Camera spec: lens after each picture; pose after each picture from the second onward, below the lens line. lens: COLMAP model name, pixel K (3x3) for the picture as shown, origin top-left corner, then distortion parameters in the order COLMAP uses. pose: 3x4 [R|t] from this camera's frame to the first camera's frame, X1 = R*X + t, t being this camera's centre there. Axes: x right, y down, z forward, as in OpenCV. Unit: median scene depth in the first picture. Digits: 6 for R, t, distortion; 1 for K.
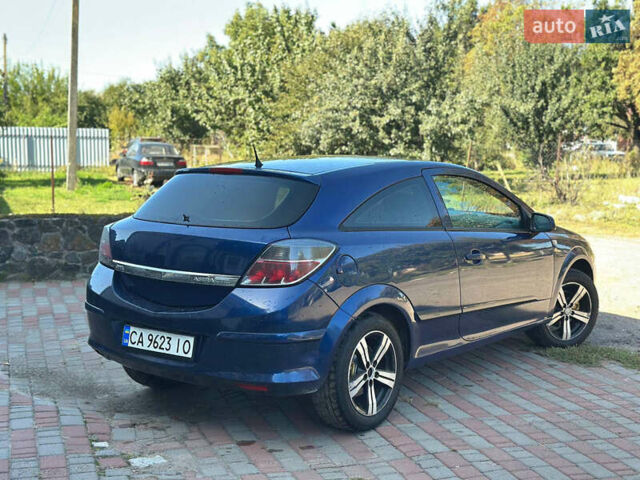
lens RADIAL K [[908.3, 0, 320.0], [0, 908.3, 240.0], [0, 0, 1]] dist [0.109628, 0.011344]
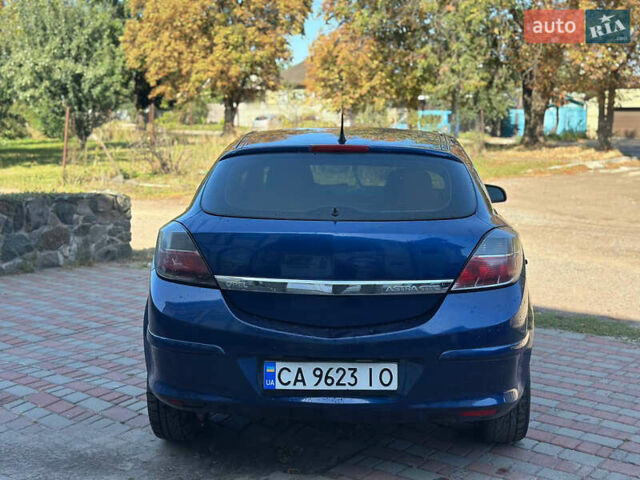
lens RADIAL K [[908.3, 0, 320.0], [0, 908.3, 240.0], [0, 0, 1]] dist [0.109628, 0.011344]
pose [[0.826023, -0.081605, 0.557697, -0.429499], [0.062123, 0.996616, 0.053818, -0.031141], [-0.560202, -0.009809, 0.828298, 0.270303]]
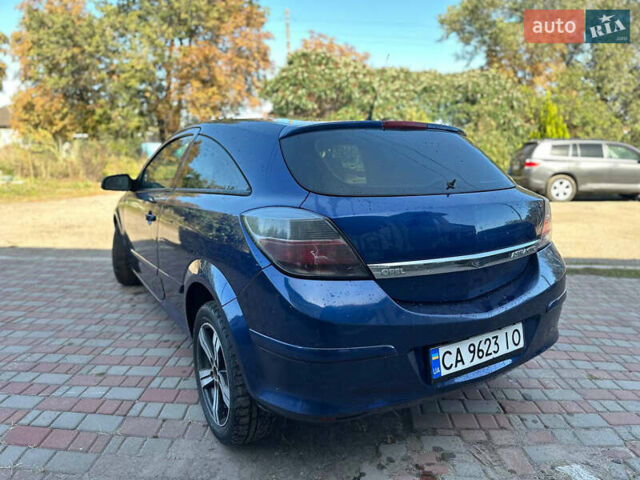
lens RADIAL K [[463.2, 0, 320.0], [0, 463.2, 240.0], [0, 0, 1]] dist [0.022753, -0.051806]
pose [[0.353356, -0.183115, 0.917392, -0.403400], [0.095329, 0.982599, 0.159412, -0.037373], [-0.930619, 0.031125, 0.364664, 0.702246]]
